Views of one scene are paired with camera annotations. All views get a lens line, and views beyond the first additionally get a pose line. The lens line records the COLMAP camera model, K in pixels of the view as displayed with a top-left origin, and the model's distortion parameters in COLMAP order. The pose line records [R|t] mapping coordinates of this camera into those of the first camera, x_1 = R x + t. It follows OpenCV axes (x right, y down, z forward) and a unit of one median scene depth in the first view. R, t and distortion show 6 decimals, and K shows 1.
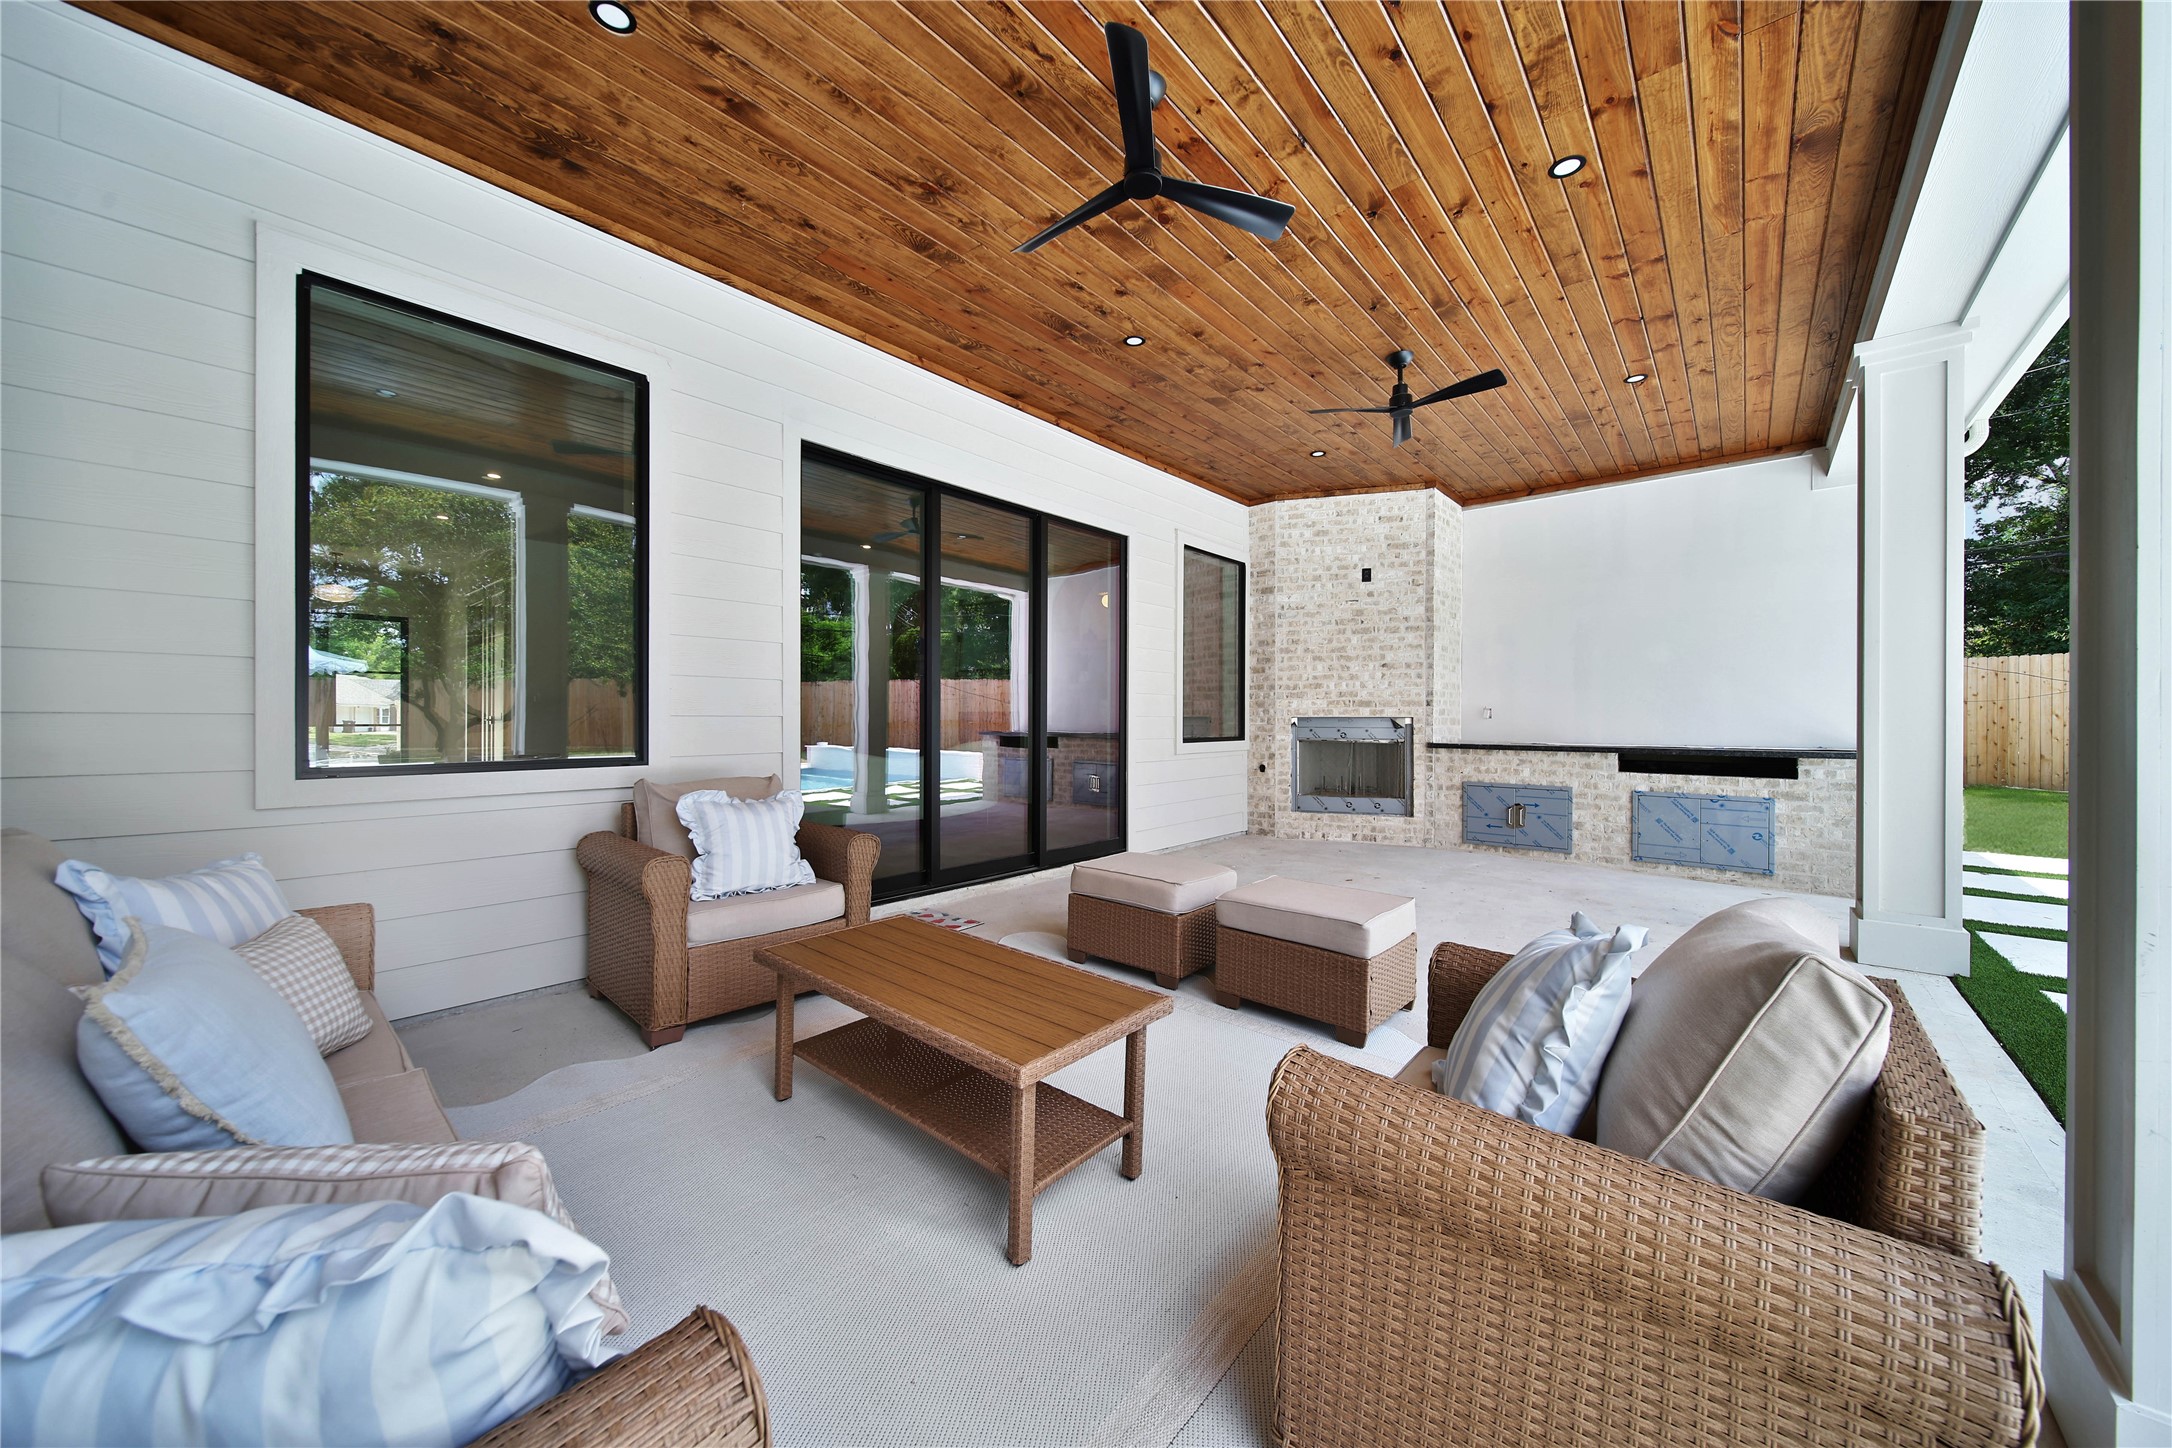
lens RADIAL K [[775.4, 0, 1080.5], [0, 775.4, 730.0], [0, 0, 1]] dist [-0.000104, -0.000149]
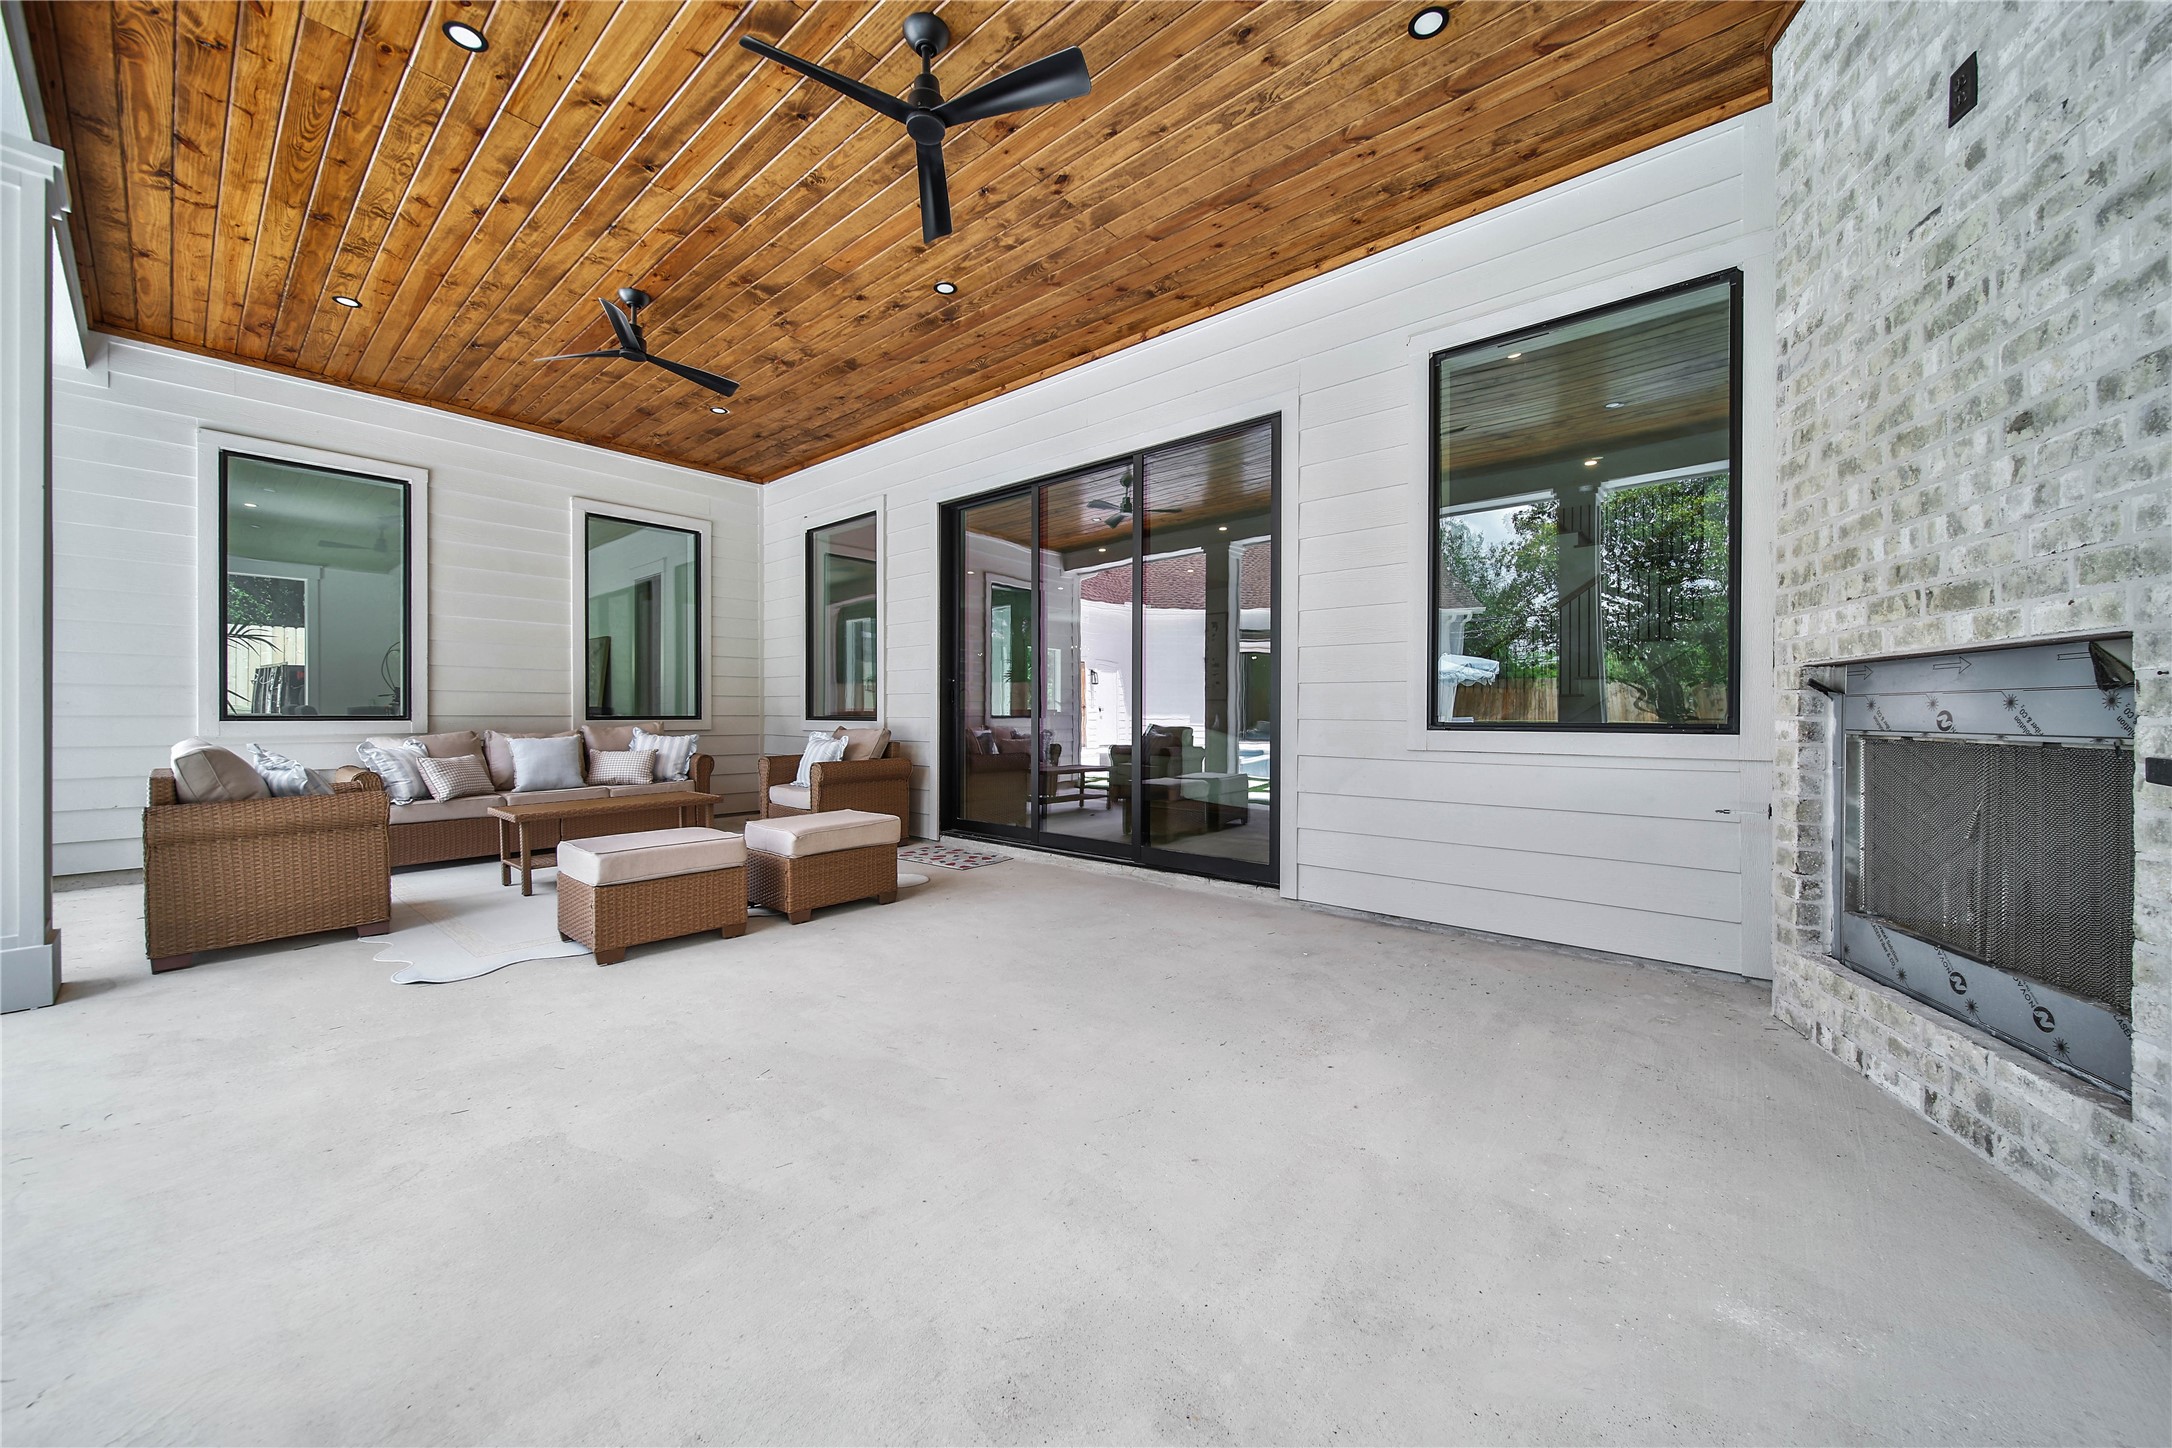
lens RADIAL K [[823.9, 0, 1086.0], [0, 823.9, 724.0], [0, 0, 1]] dist [-0.000963, -0.000119]
pose [[-0.017265, 0.008758, -0.999813, 0.645779], [-0.013817, 0.999864, 0.008997, 0.009657], [0.999755, 0.013970, -0.017142, 0.720174]]
